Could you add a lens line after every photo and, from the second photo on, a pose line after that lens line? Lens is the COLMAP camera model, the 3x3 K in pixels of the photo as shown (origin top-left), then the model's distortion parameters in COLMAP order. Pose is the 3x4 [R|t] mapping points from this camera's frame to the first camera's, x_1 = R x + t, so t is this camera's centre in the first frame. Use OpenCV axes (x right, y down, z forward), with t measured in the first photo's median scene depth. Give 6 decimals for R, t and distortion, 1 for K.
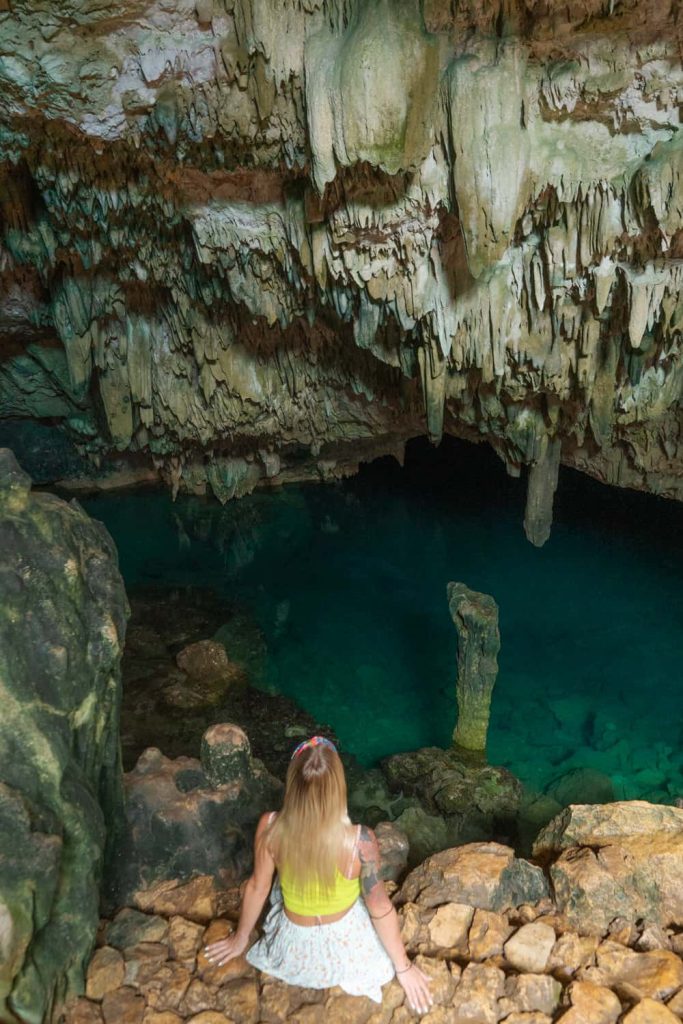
lens RADIAL K [[974.6, 0, 338.3], [0, 974.6, 515.6], [0, 0, 1]] dist [0.005919, 0.017546]
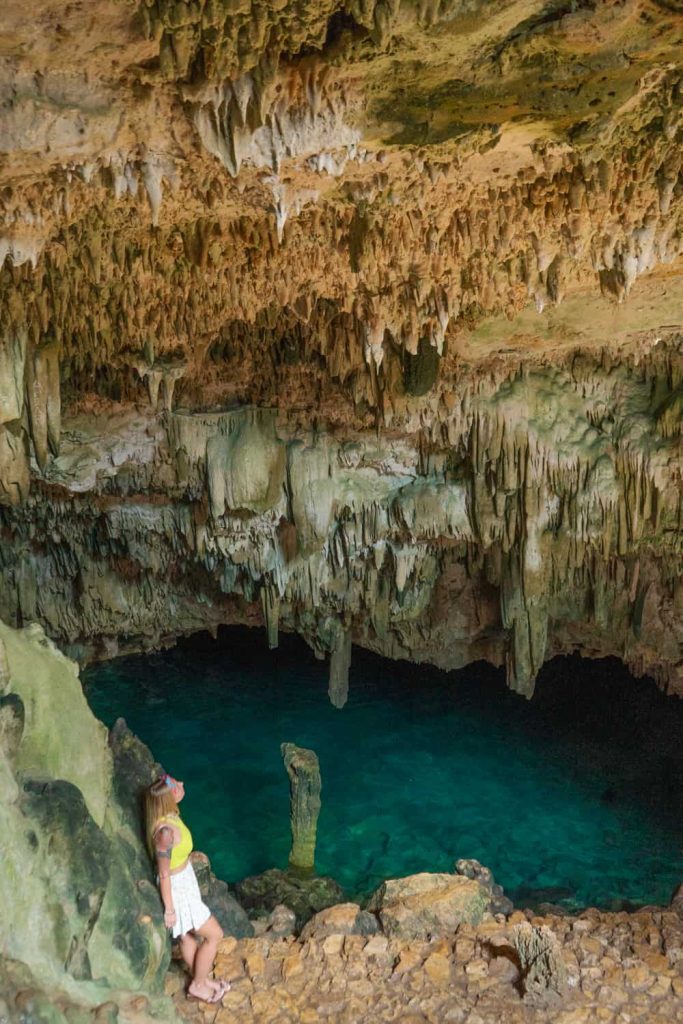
lens RADIAL K [[974.6, 0, 338.3], [0, 974.6, 515.6], [0, 0, 1]] dist [0.005919, 0.017546]
pose [[0.970977, -0.030951, 0.237163, -0.170242], [0.063318, 0.989477, -0.130100, -0.088389], [-0.230641, 0.141341, 0.962719, -0.533981]]
